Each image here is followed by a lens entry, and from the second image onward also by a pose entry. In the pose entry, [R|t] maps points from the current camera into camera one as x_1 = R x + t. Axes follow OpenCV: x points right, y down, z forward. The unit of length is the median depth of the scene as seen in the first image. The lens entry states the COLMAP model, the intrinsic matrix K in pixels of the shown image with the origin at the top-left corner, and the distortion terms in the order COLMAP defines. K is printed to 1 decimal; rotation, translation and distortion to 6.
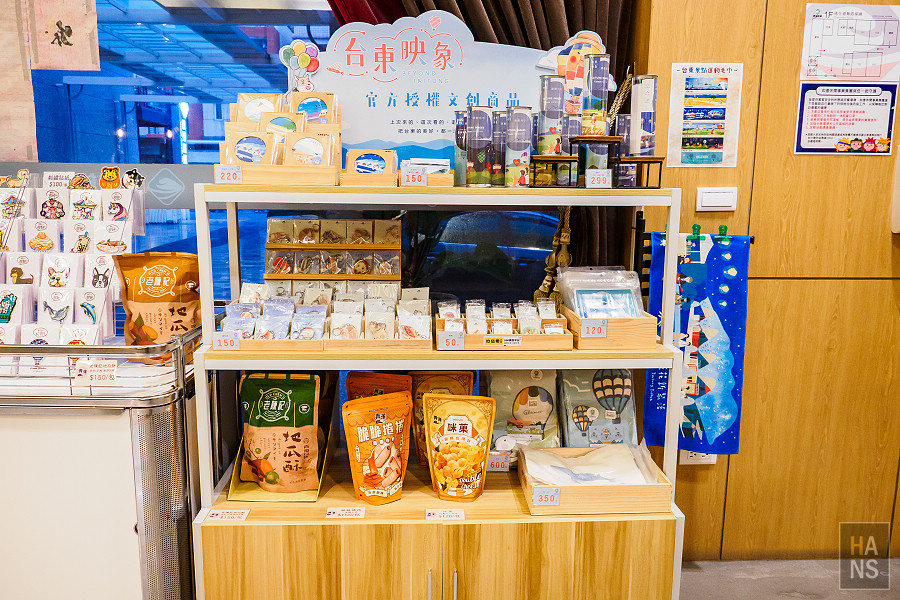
lens RADIAL K [[655.1, 0, 450.0], [0, 655.1, 300.0], [0, 0, 1]] dist [-0.022102, 0.007090]
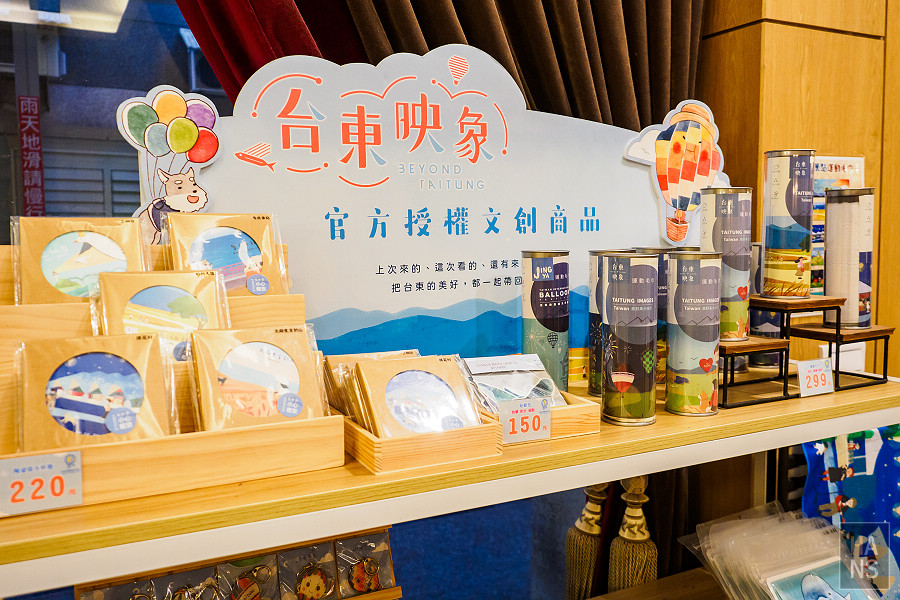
lens RADIAL K [[751.4, 0, 450.0], [0, 751.4, 300.0], [0, 0, 1]] dist [-0.000144, -0.001322]
pose [[0.916091, -0.053167, 0.397430, -0.257443], [0.091252, 0.992806, -0.077525, -0.205896], [-0.390449, 0.107286, 0.914352, 0.496569]]
